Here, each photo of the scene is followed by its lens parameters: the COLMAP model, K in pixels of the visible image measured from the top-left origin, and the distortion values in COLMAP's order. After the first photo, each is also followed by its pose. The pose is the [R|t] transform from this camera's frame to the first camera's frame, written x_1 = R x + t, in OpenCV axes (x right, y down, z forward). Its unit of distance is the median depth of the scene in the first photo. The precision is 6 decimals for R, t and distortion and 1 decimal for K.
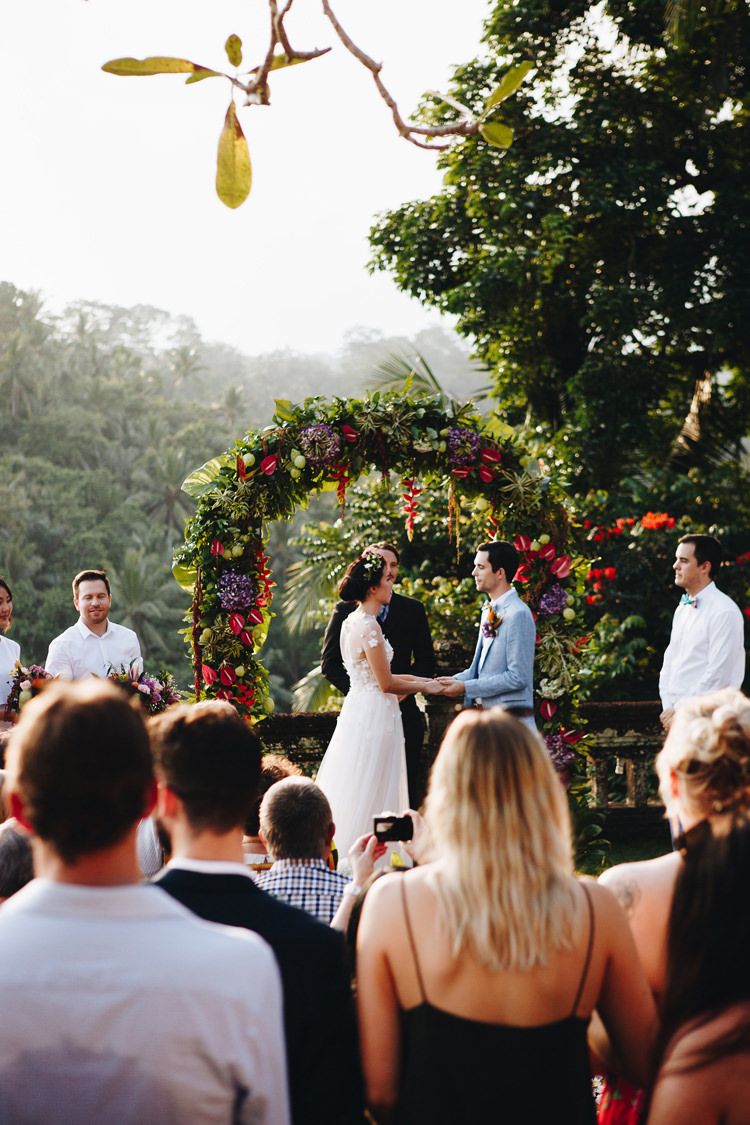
lens RADIAL K [[2199.1, 0, 376.6], [0, 2199.1, 562.4], [0, 0, 1]] dist [-0.105573, 0.000000]
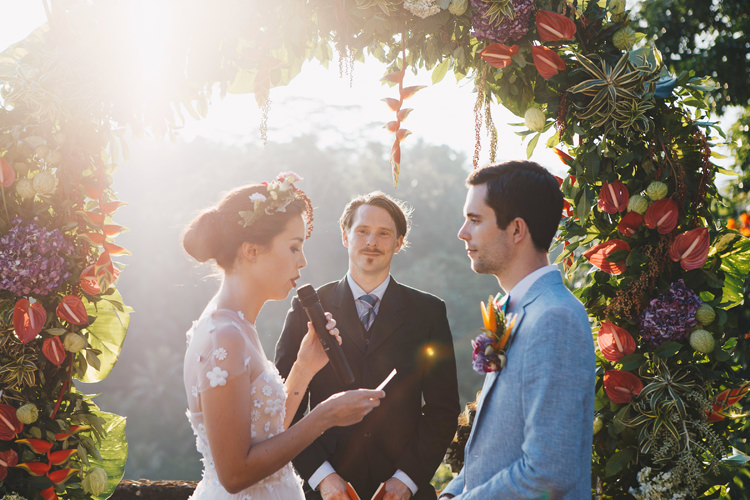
lens RADIAL K [[1407.6, 0, 369.5], [0, 1407.6, 244.6], [0, 0, 1]] dist [0.118310, 0.000000]
pose [[0.975005, 0.038813, -0.218766, 0.083847], [-0.051823, 0.997193, -0.054049, 0.022954], [0.216055, 0.064035, 0.974279, 0.667092]]
